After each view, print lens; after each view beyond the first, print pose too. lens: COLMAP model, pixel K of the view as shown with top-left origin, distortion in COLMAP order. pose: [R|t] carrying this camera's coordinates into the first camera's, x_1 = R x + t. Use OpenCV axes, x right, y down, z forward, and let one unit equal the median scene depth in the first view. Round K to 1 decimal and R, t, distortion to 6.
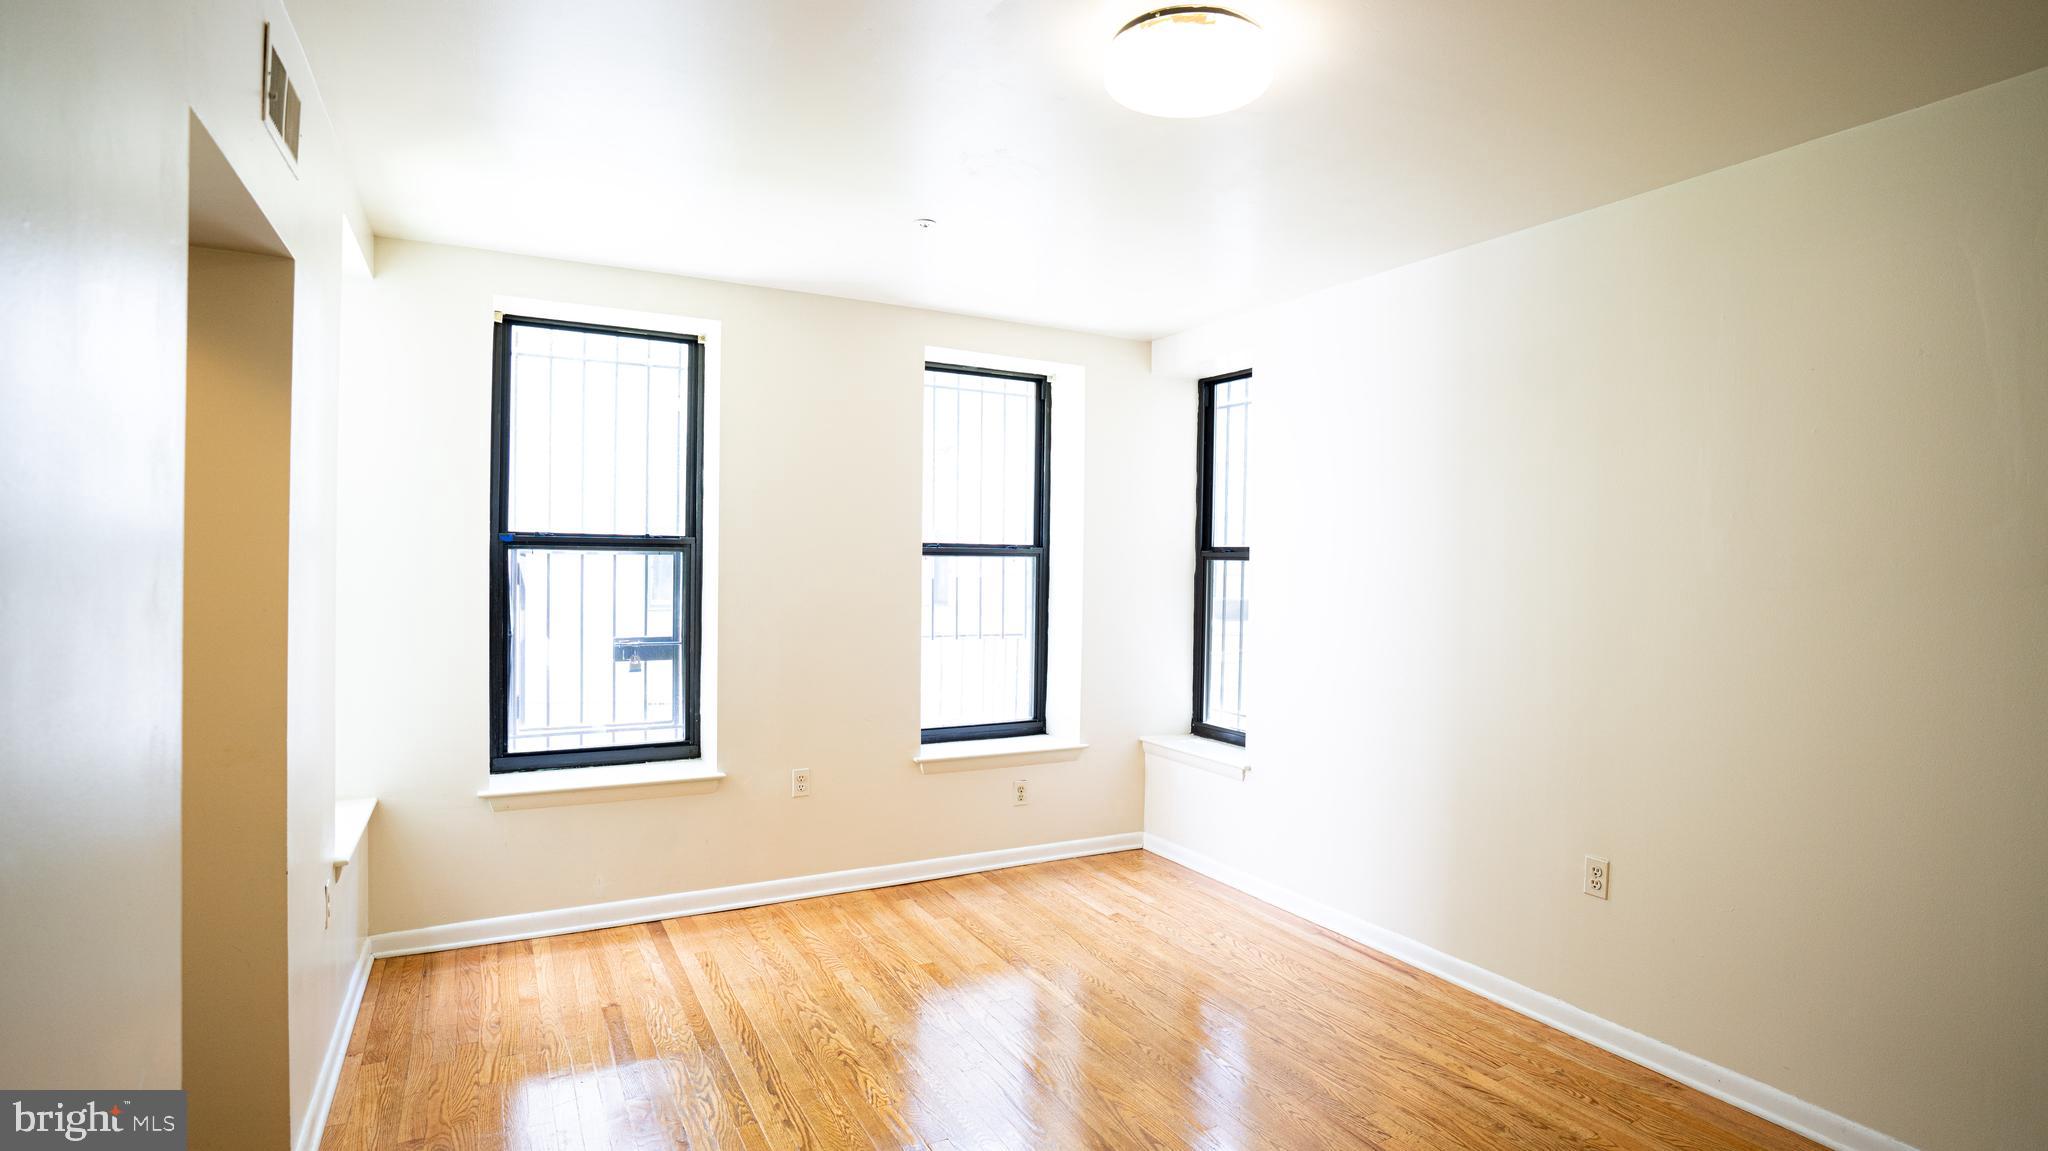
lens RADIAL K [[994.2, 0, 1024.0], [0, 994.2, 575.5], [0, 0, 1]] dist [-0.063211, 0.030127]
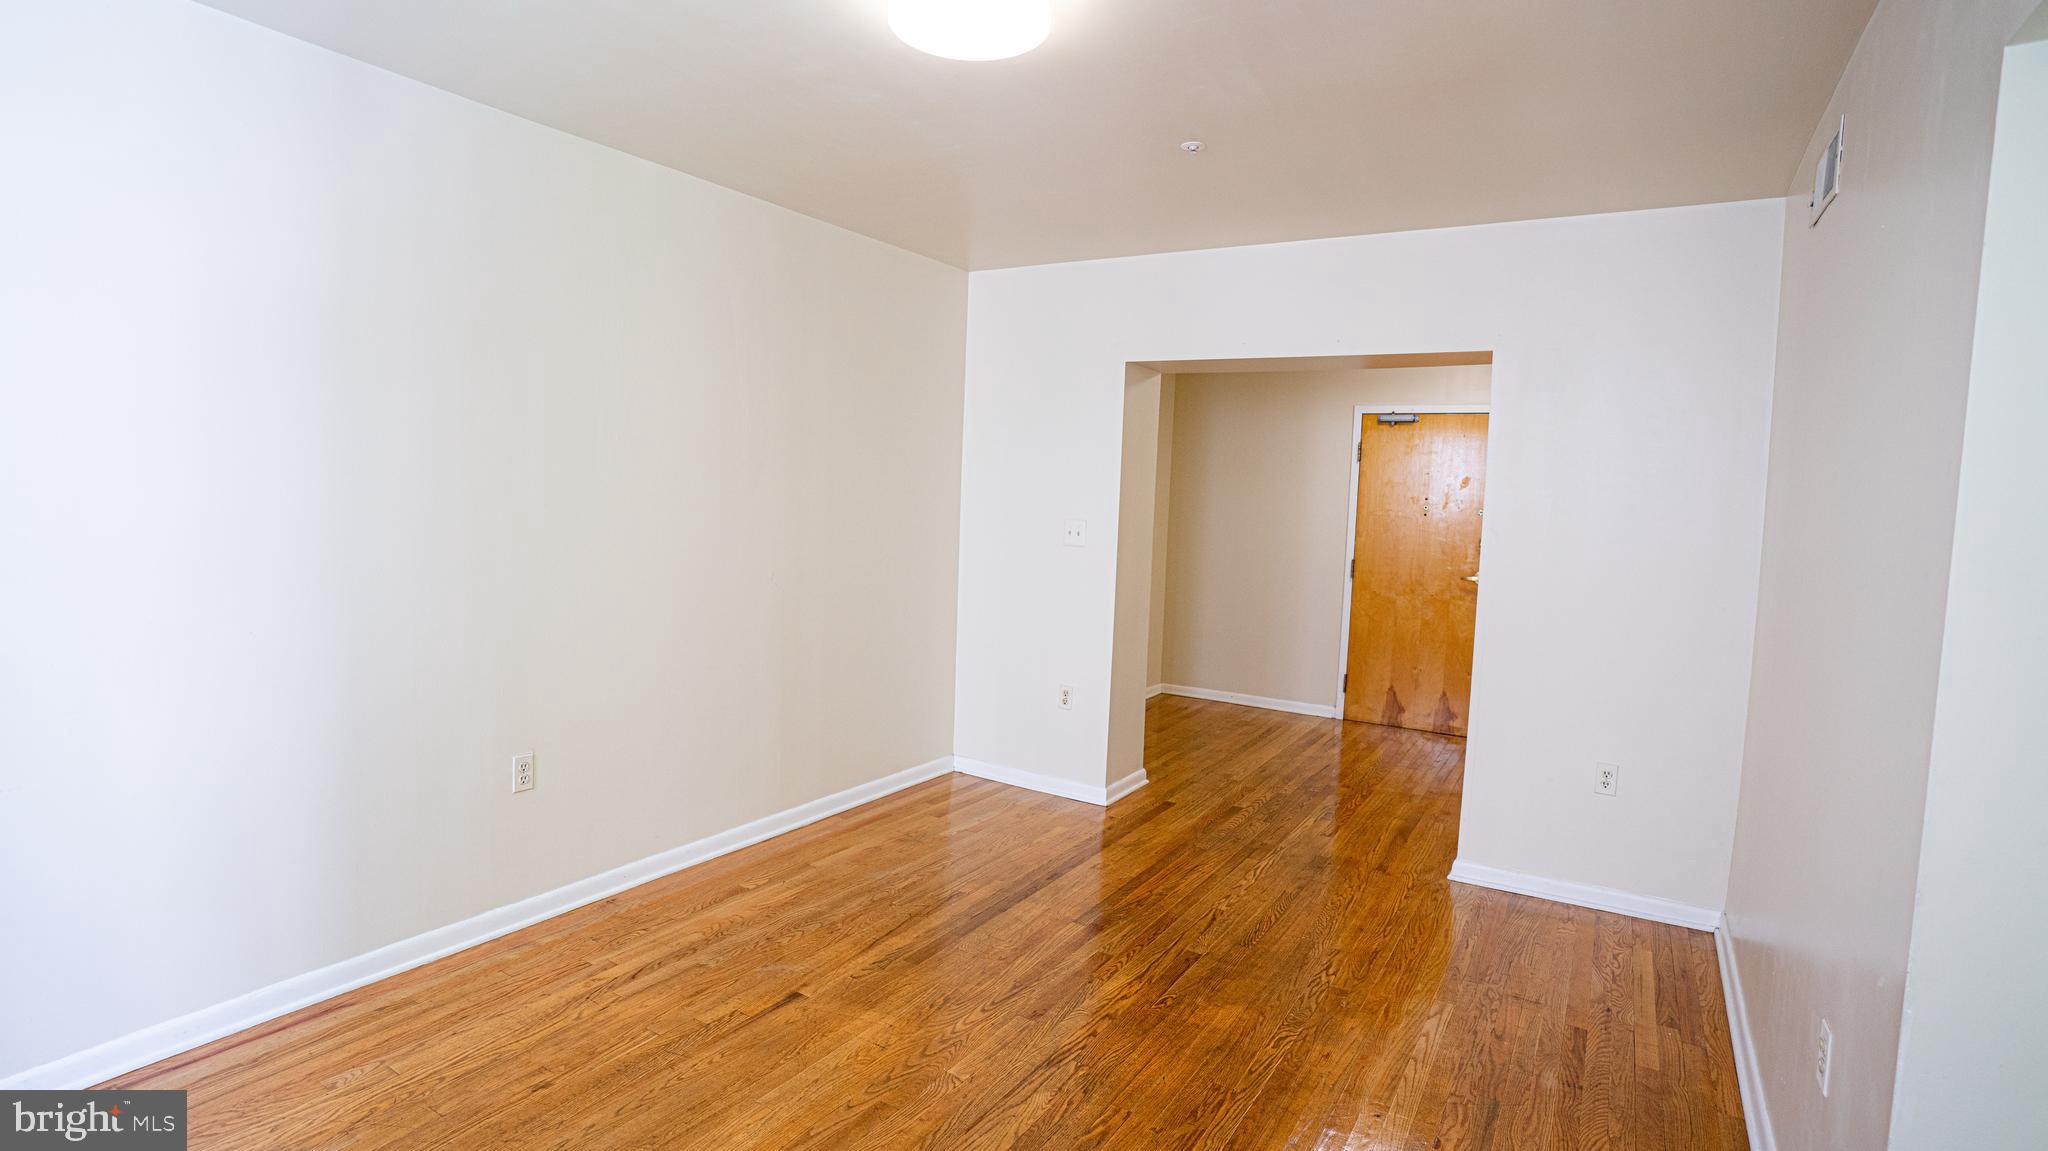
lens RADIAL K [[994.2, 0, 1024.0], [0, 994.2, 575.5], [0, 0, 1]] dist [-0.063211, 0.030127]
pose [[-0.494945, -0.101169, 0.863015, -0.433623], [-0.029377, 0.994579, 0.099745, -0.018219], [-0.868428, 0.024015, -0.495234, 0.794077]]
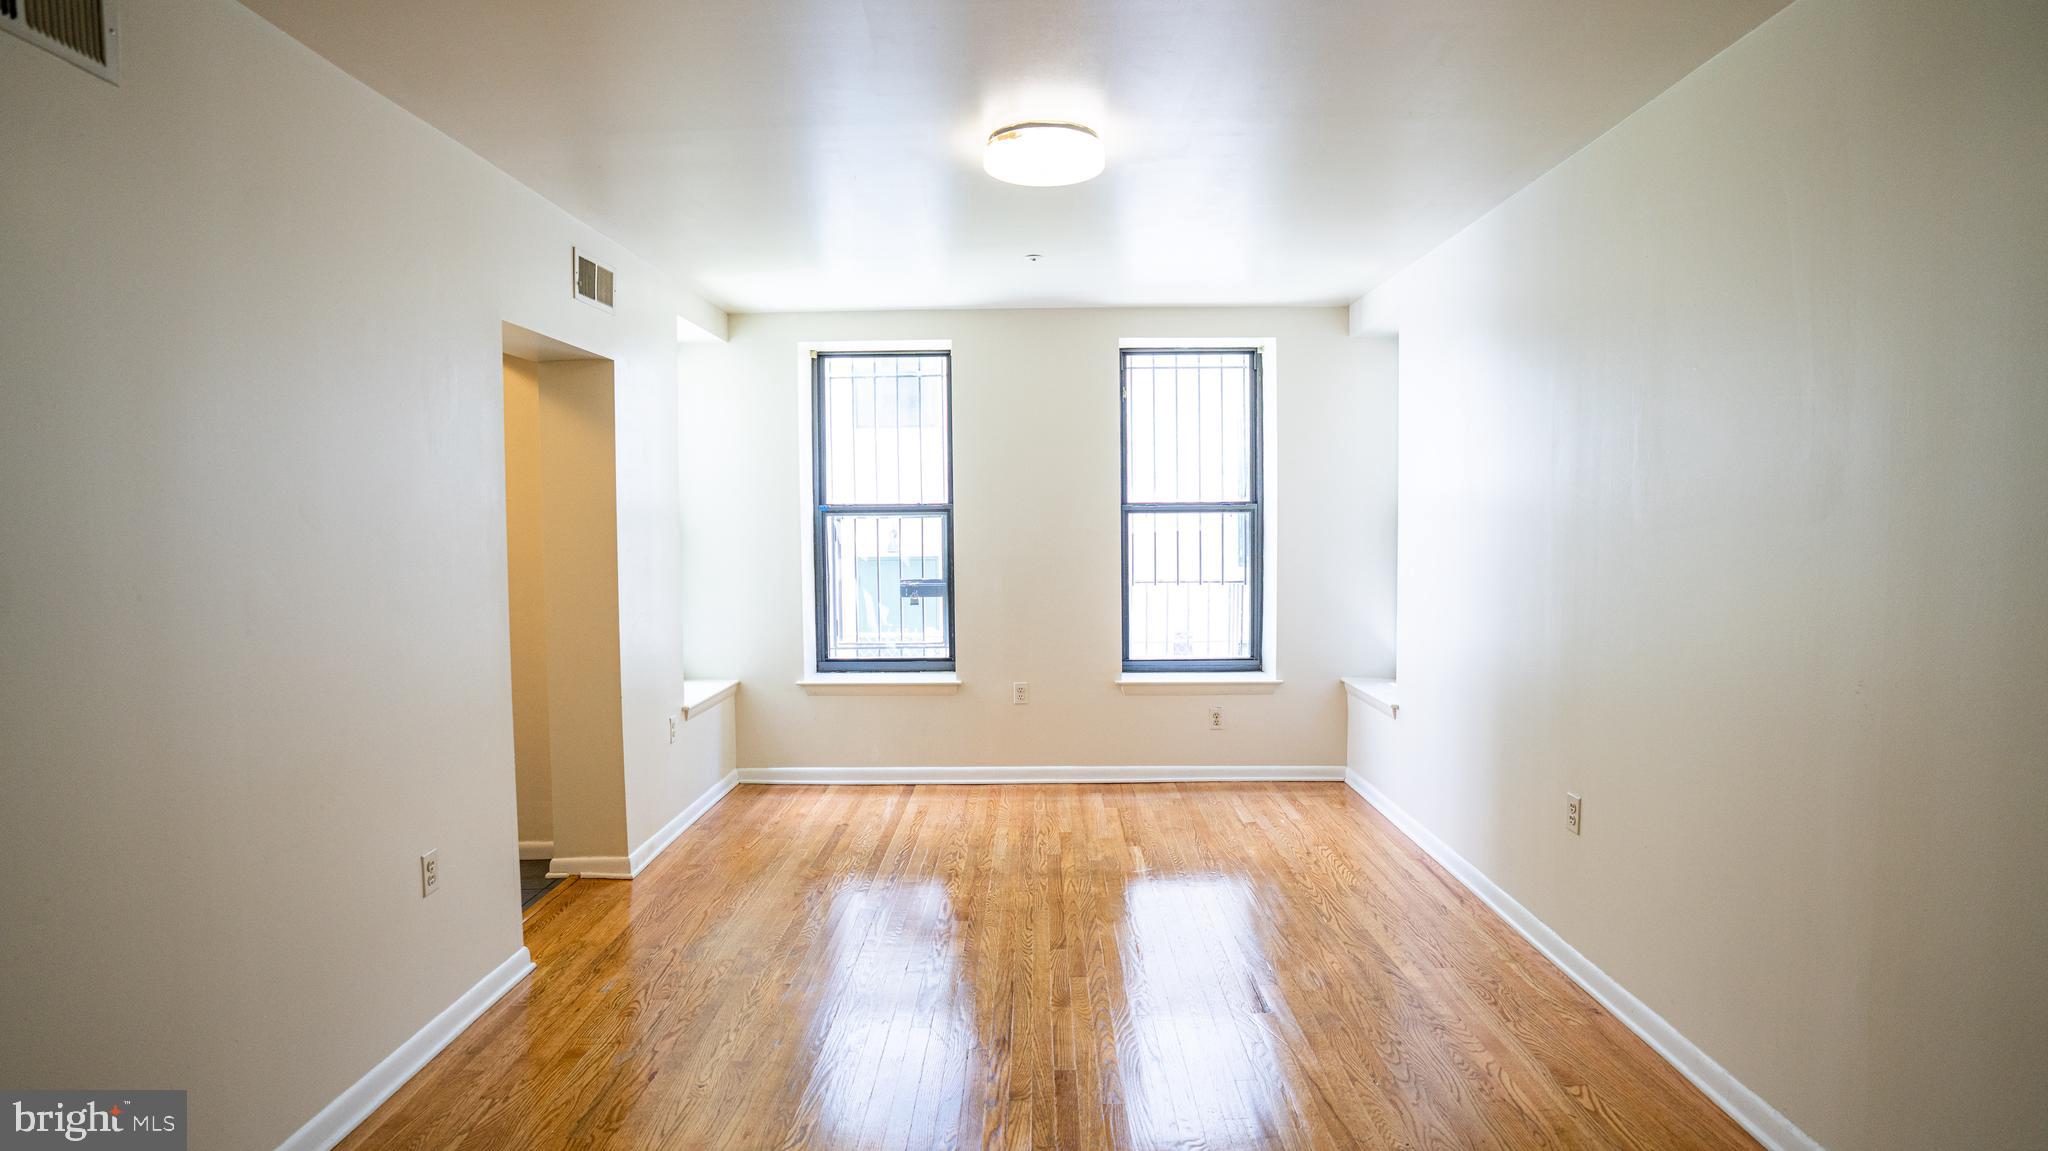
lens RADIAL K [[1015.1, 0, 1024.0], [0, 1015.1, 575.5], [0, 0, 1]] dist [-0.067139, 0.032017]
pose [[0.868649, 0.005337, -0.495399, 0.459296], [0.014201, 0.999263, 0.035665, 0.010651], [0.495224, -0.038016, 0.867933, -0.144260]]
